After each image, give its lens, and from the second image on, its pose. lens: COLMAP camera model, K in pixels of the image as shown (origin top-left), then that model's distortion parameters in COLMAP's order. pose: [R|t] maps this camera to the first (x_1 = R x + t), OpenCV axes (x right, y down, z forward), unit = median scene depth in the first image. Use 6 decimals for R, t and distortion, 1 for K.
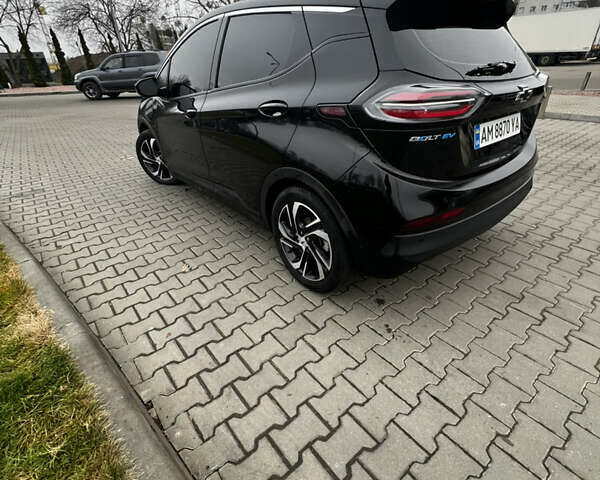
lens RADIAL K [[329.9, 0, 300.0], [0, 329.9, 240.0], [0, 0, 1]] dist [0.004509, 0.000761]
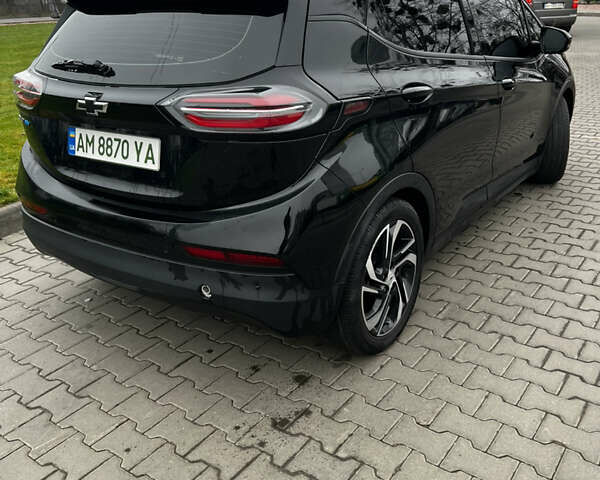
lens RADIAL K [[594.8, 0, 300.0], [0, 594.8, 240.0], [0, 0, 1]] dist [-0.000893, -0.002410]
pose [[0.250421, 0.378337, -0.891151, 1.842725], [-0.457656, 0.857401, 0.235403, -0.620712], [0.853135, 0.348891, 0.387860, 0.858132]]
